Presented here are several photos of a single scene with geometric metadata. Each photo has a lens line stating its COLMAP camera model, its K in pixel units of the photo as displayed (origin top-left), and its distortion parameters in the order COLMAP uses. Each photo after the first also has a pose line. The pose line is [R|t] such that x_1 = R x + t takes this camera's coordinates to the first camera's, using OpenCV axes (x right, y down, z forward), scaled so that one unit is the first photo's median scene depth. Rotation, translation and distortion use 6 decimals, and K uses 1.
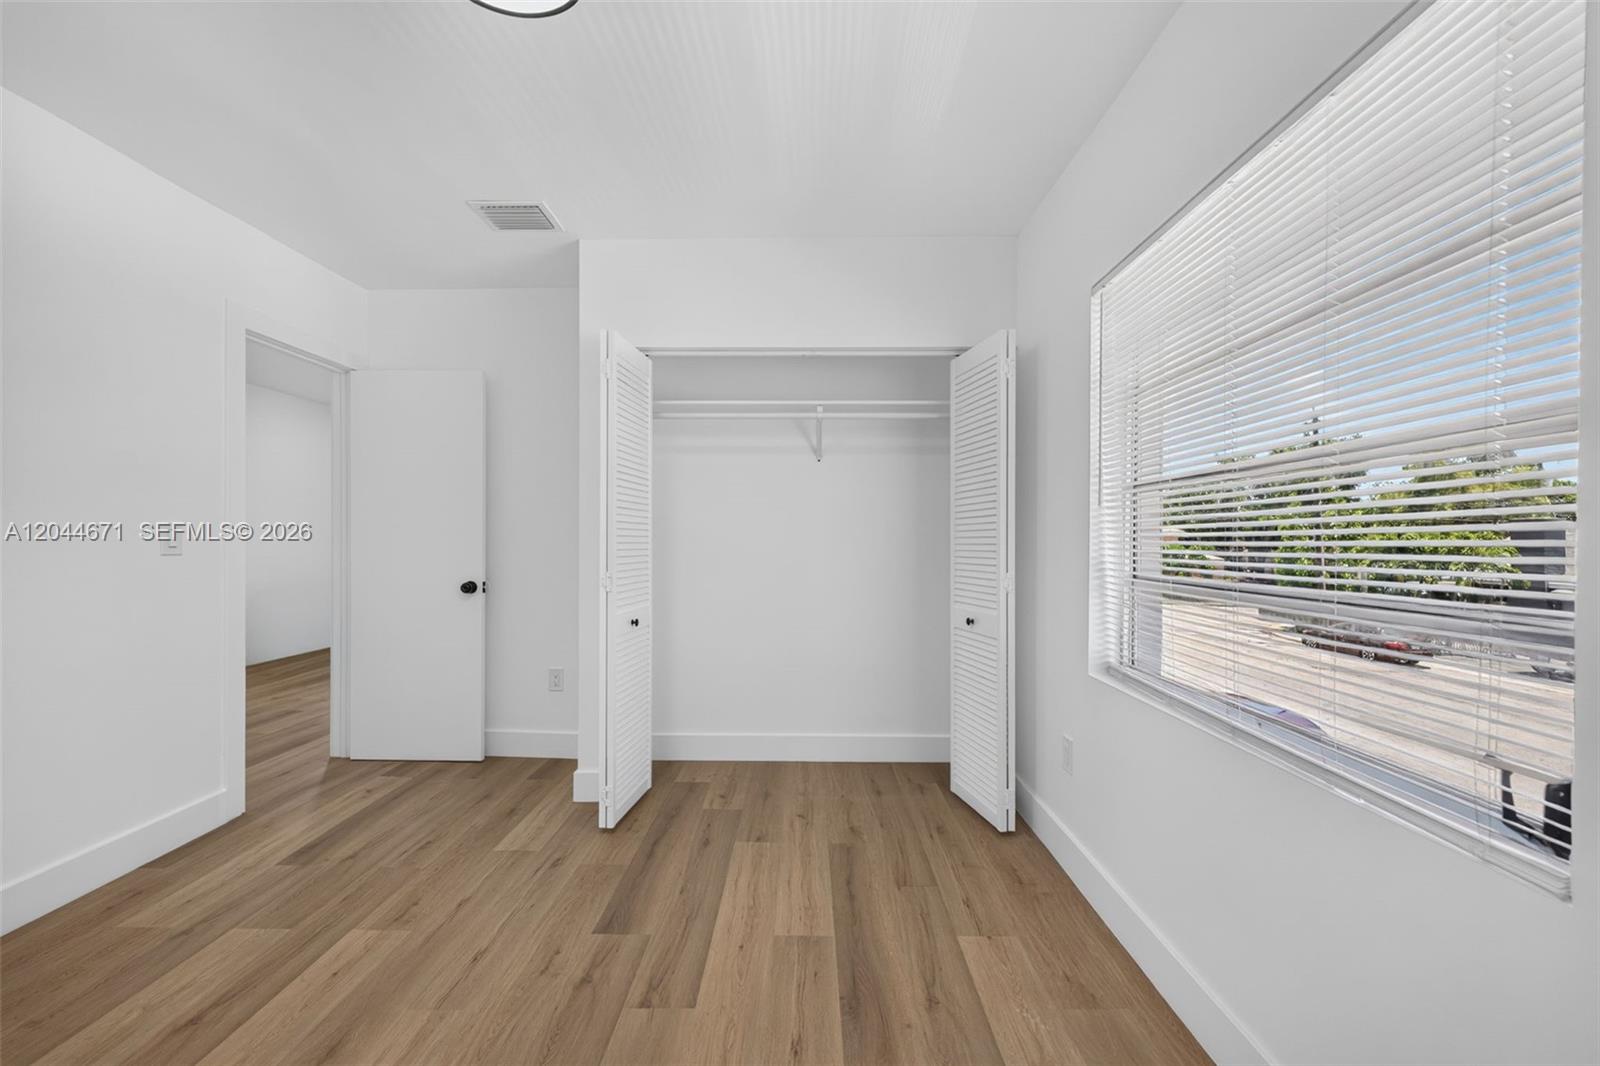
lens RADIAL K [[667.2, 0, 814.5], [0, 667.2, 538.7], [0, 0, 1]] dist [-0.004958, -0.000193]
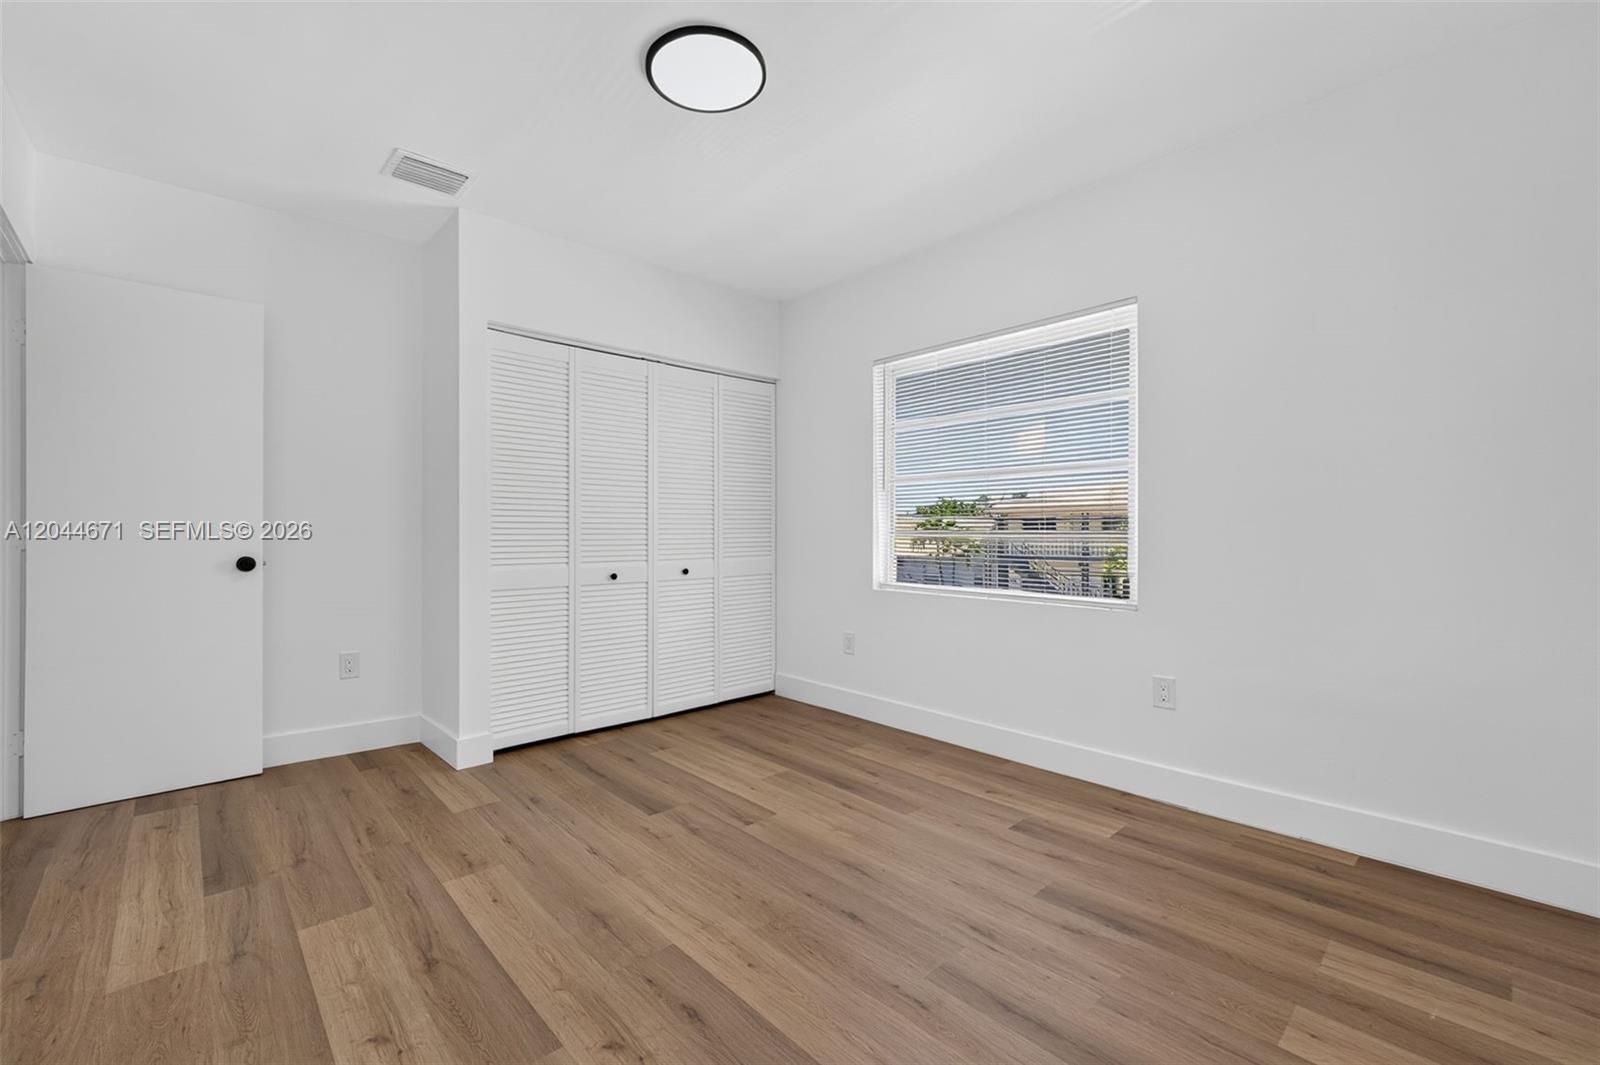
lens RADIAL K [[667.2, 0, 799.2], [0, 667.2, 530.7], [0, 0, 1]] dist [-0.004958, -0.000193]
pose [[0.727778, -0.008038, 0.685766, -0.880101], [0.002096, 0.999953, 0.009496, 0.035852], [-0.685810, -0.005474, 0.727760, -0.099826]]
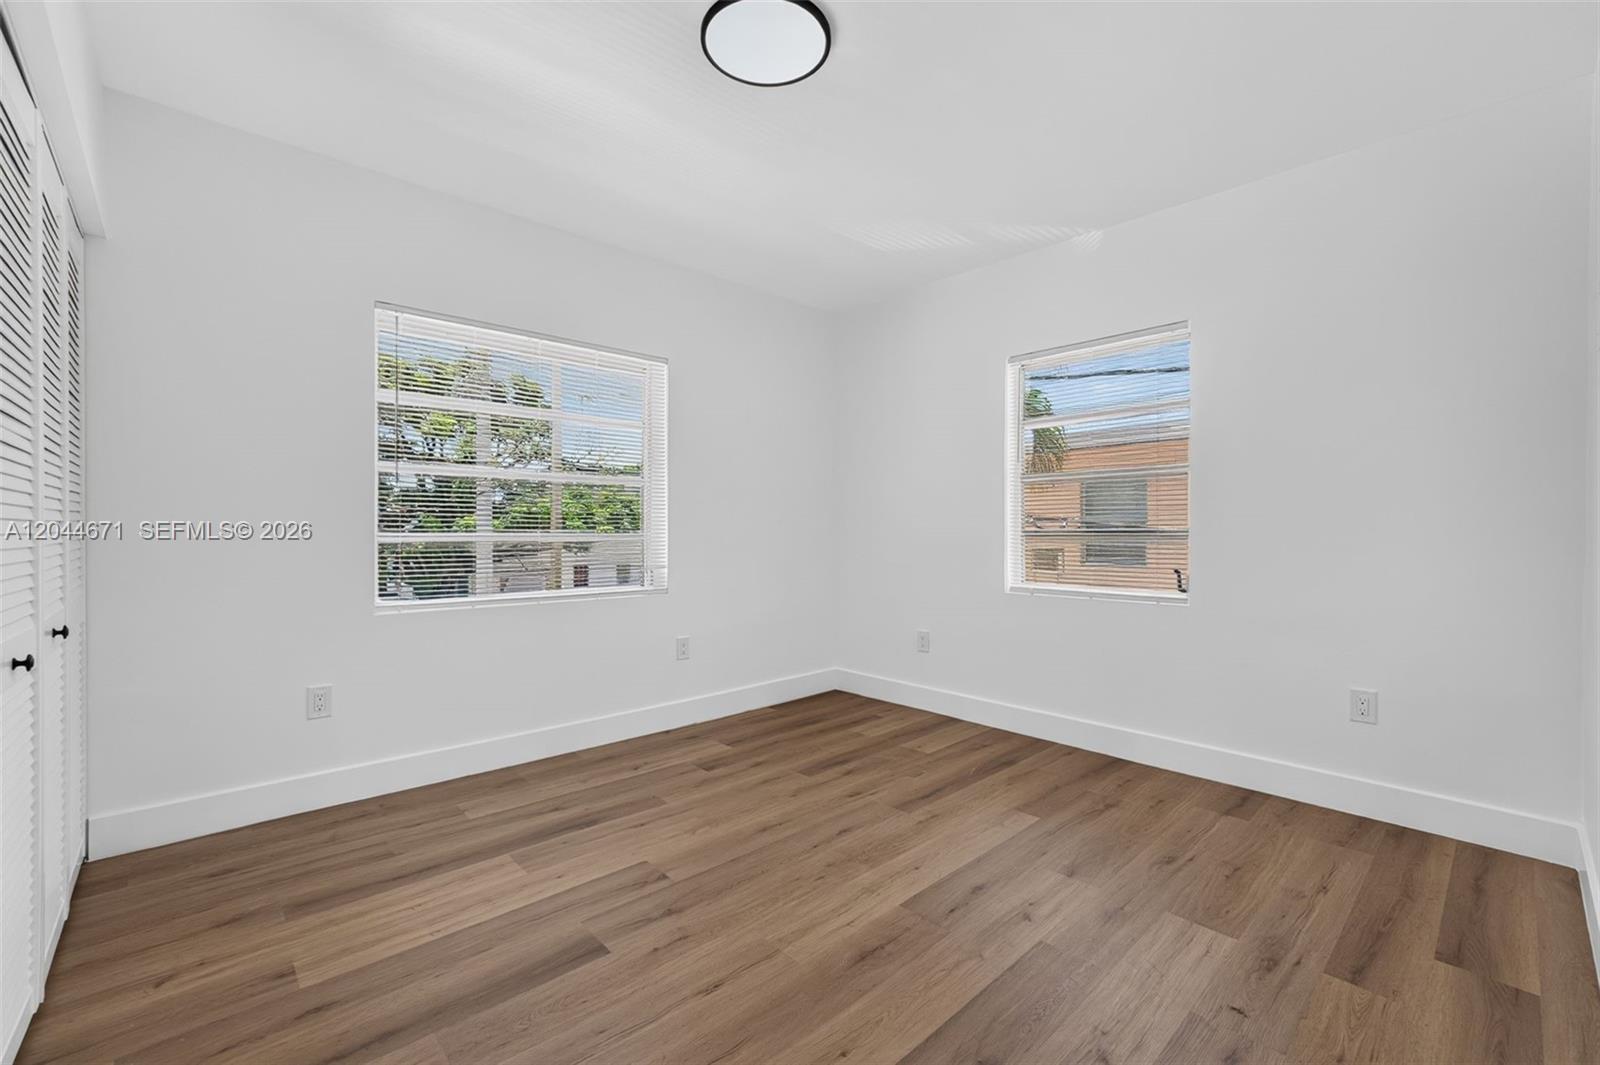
lens RADIAL K [[667.2, 0, 789.7], [0, 667.2, 527.4], [0, 0, 1]] dist [-0.004958, -0.000193]
pose [[-0.675056, -0.004756, 0.737751, -0.997101], [-0.008863, 0.999959, -0.001663, 0.038114], [-0.737713, -0.007661, -0.675071, 1.256064]]
